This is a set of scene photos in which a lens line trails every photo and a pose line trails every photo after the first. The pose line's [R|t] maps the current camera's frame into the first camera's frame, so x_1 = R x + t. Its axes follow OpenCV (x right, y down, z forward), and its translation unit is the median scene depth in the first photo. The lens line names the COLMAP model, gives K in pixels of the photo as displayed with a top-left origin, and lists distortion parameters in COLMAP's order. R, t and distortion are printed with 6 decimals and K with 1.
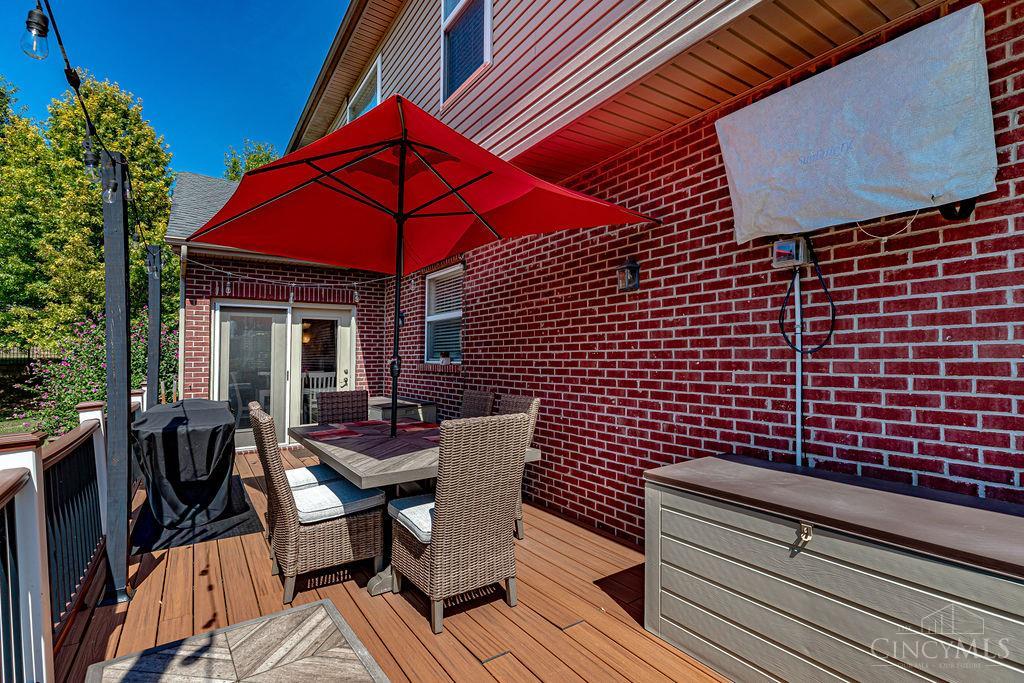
lens RADIAL K [[476.2, 0, 511.8], [0, 476.2, 315.6], [0, 0, 1]] dist [0.001608, 0.000391]
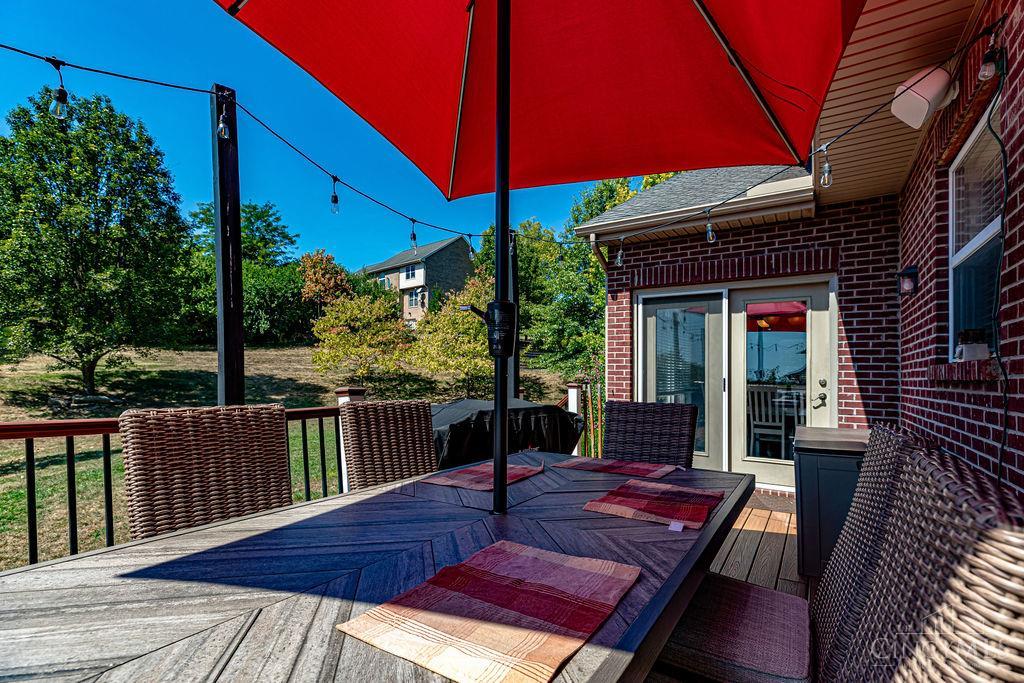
lens RADIAL K [[471.6, 0, 517.9], [0, 471.6, 374.2], [0, 0, 1]] dist [0.017241, 0.000051]
pose [[0.411663, 0.008915, -0.911293, 0.047860], [0.061443, 0.997405, 0.037514, 0.058561], [0.909263, -0.071435, 0.410047, 0.390819]]
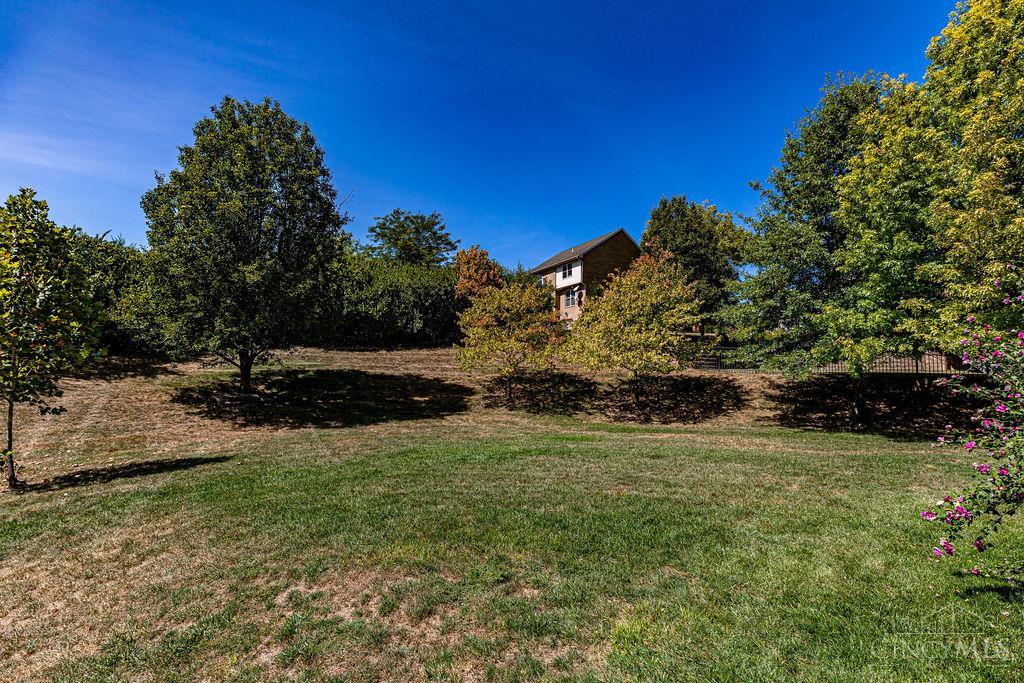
lens RADIAL K [[471.6, 0, 517.9], [0, 471.6, 374.2], [0, 0, 1]] dist [0.017241, 0.000051]
pose [[0.094822, -0.002496, -0.995491, -0.600388], [0.066993, 0.997746, 0.003879, 0.111286], [0.993238, -0.067059, 0.094776, 0.536142]]
